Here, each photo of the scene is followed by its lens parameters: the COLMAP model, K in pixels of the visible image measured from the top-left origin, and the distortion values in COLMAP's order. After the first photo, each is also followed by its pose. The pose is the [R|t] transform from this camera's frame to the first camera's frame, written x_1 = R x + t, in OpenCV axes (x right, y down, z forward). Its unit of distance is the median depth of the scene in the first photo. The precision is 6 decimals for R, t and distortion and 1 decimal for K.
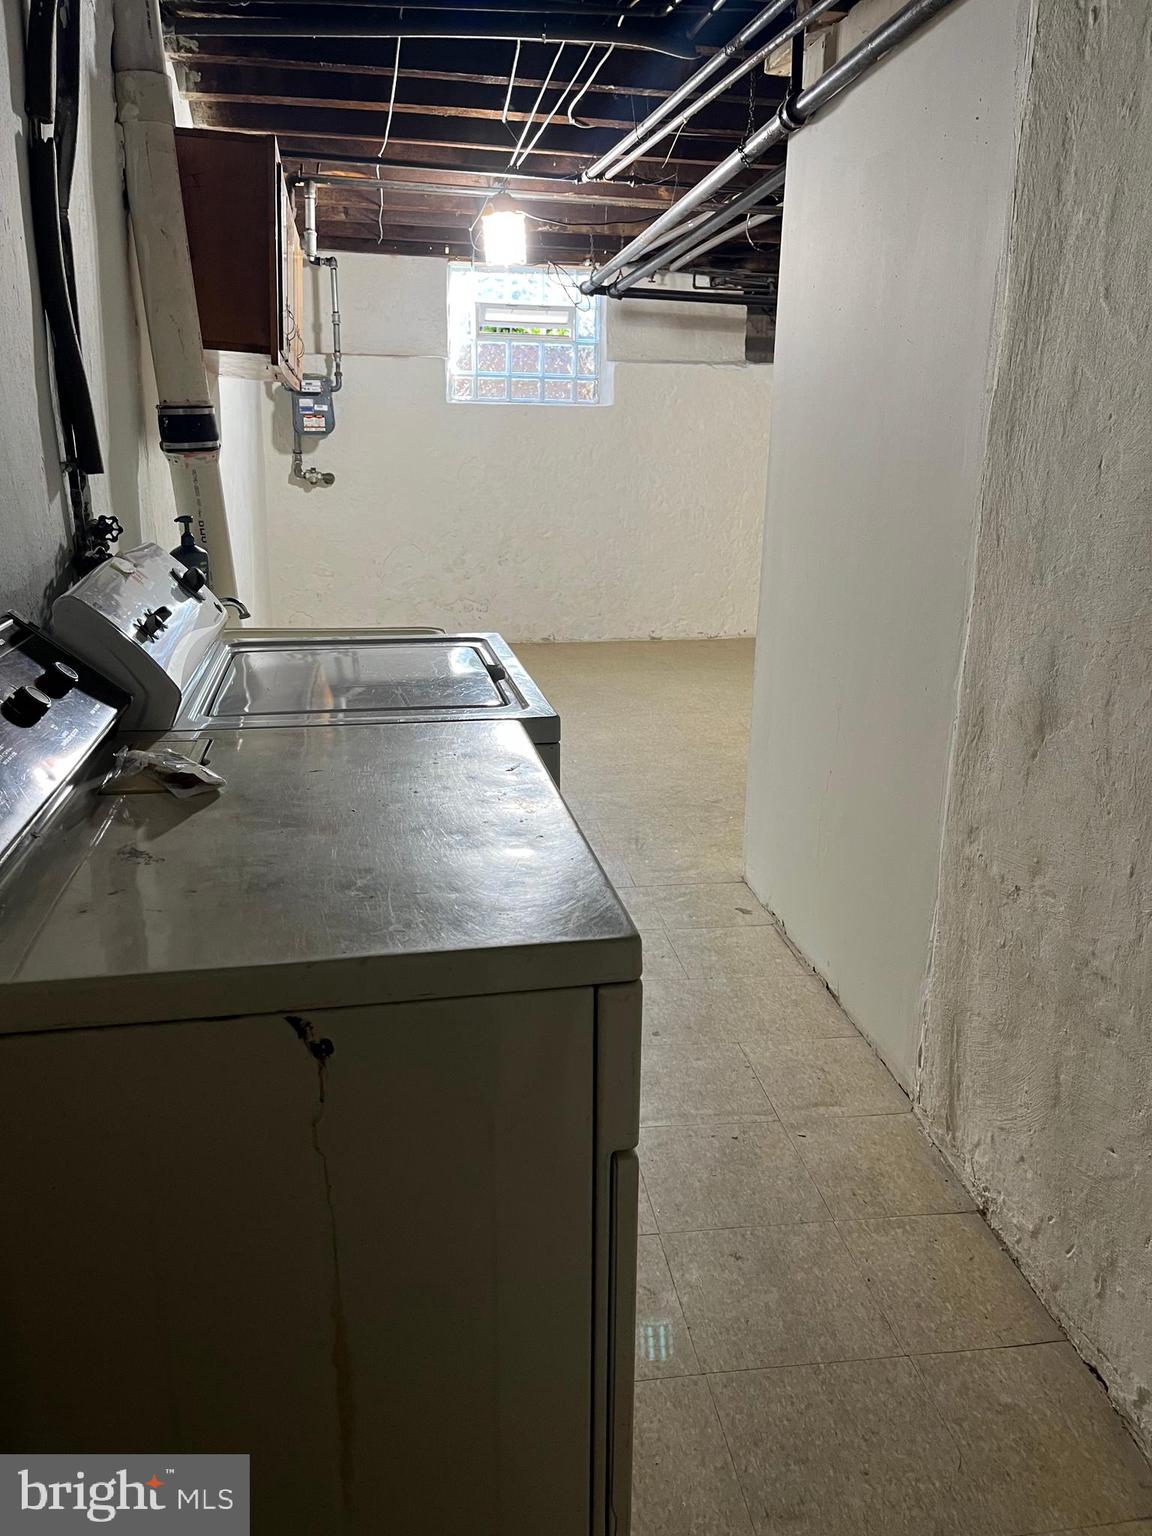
lens RADIAL K [[1160.1, 0, 581.9], [0, 1160.1, 768.8], [0, 0, 1]] dist [0.046221, -0.063017]
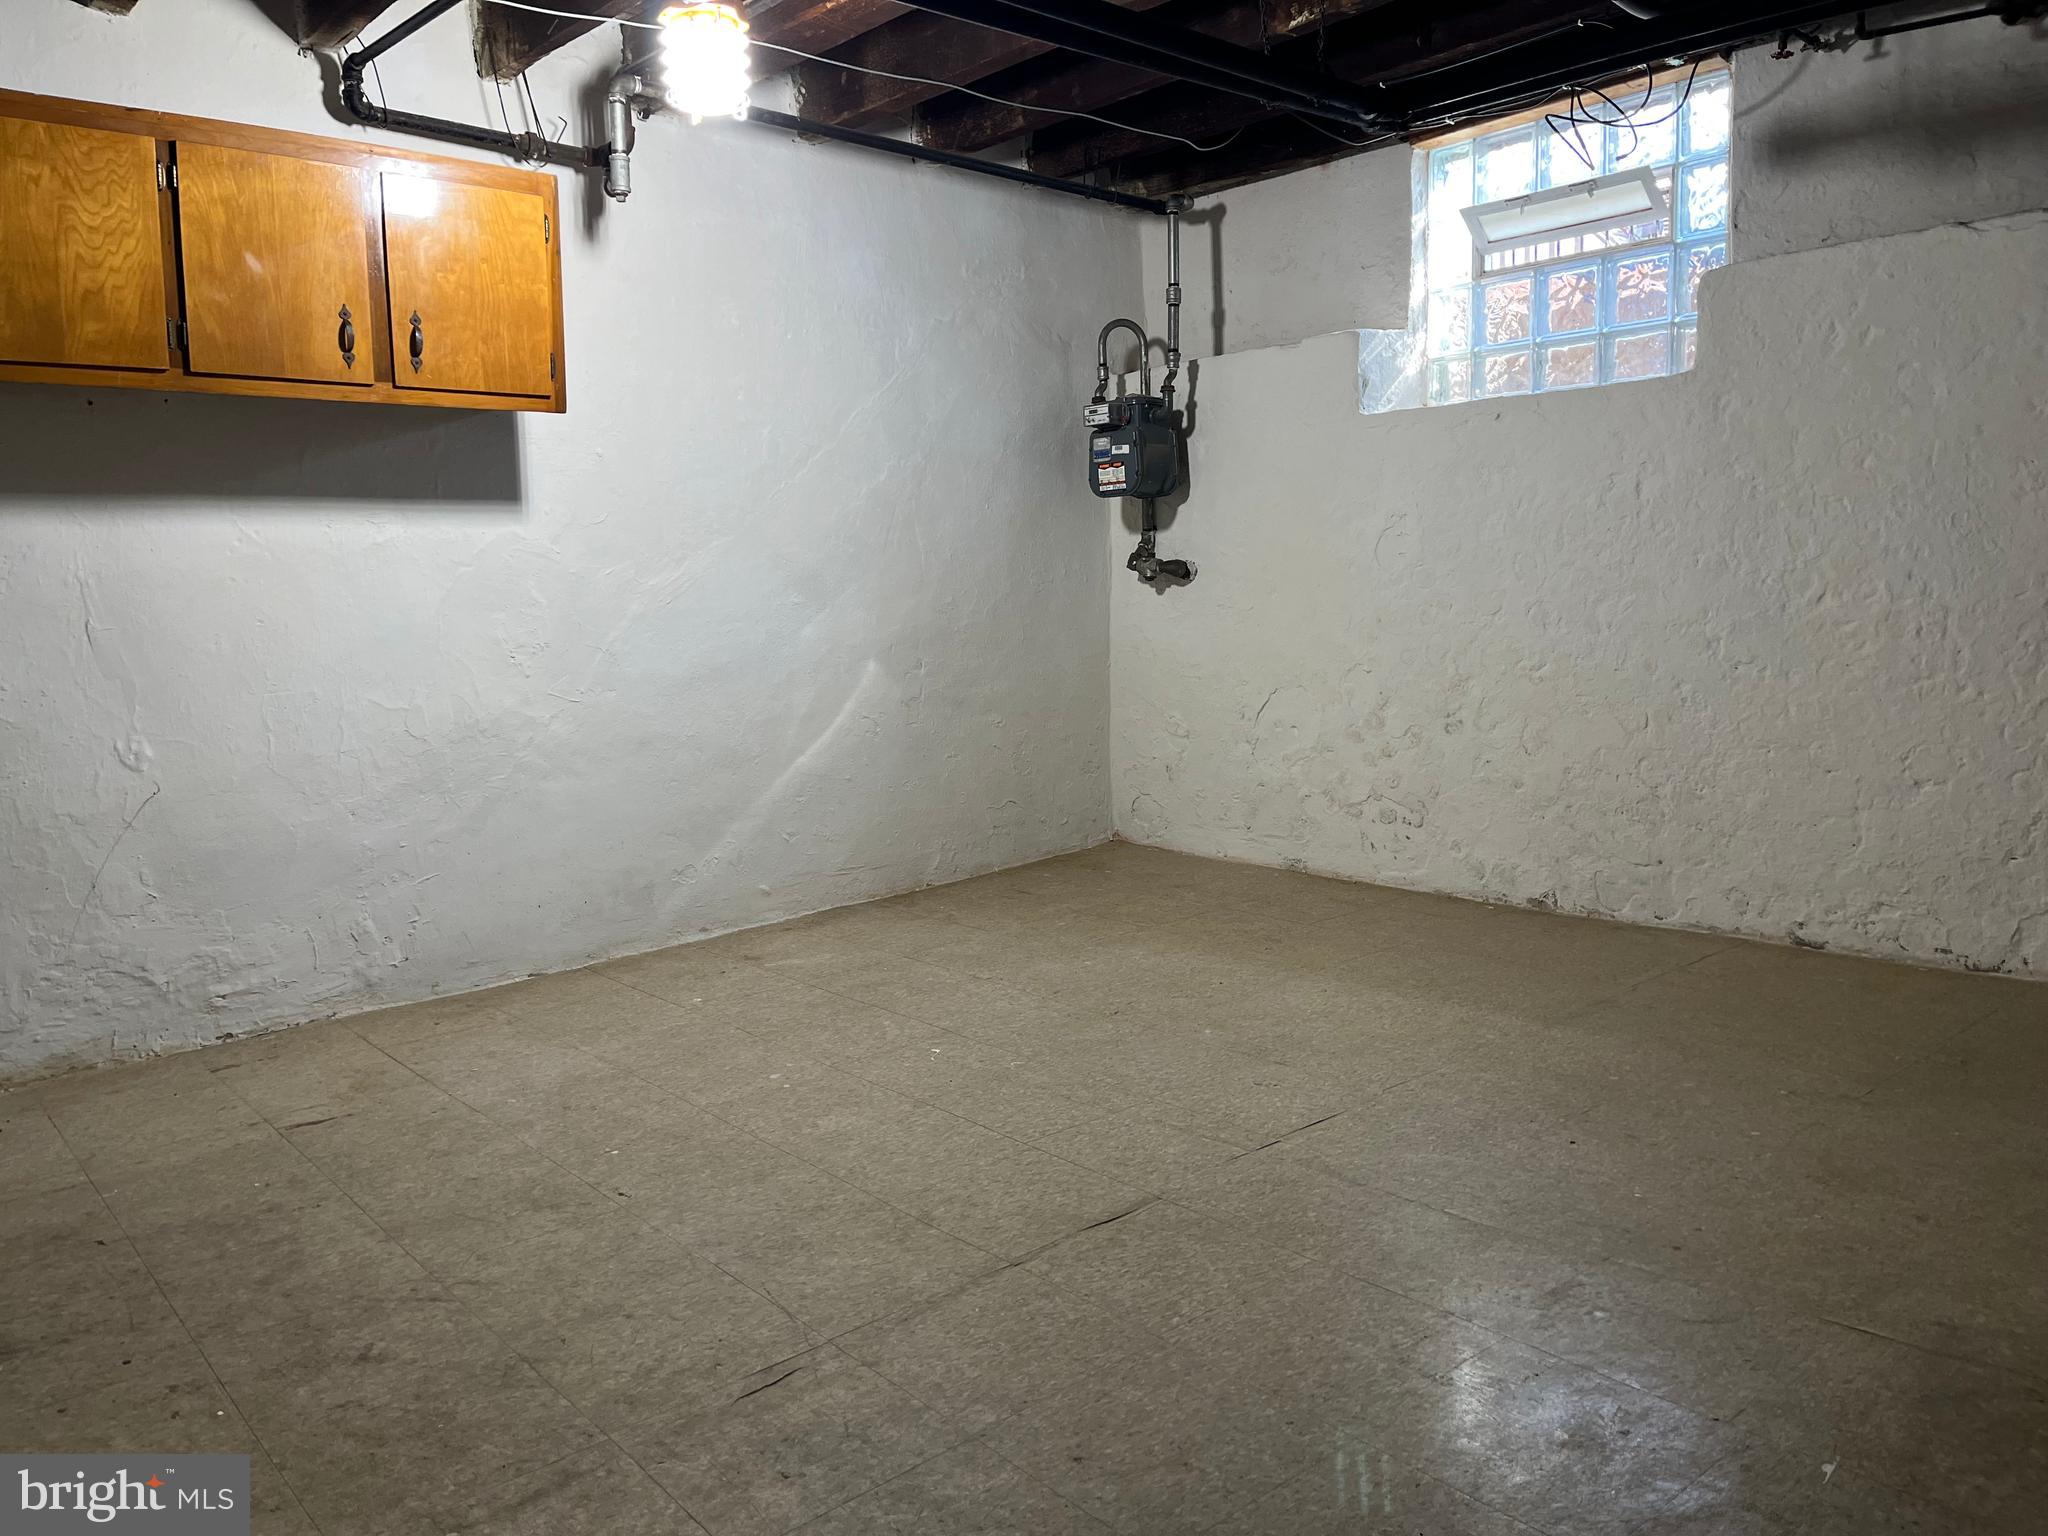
lens RADIAL K [[1546.8, 0, 1024.1], [0, 1546.8, 763.9], [0, 0, 1]] dist [0.046221, -0.063017]
pose [[0.525549, 0.066778, -0.848138, 0.378023], [-0.189993, 0.980950, -0.040494, -0.105081], [0.829277, 0.182422, 0.528225, 0.527497]]
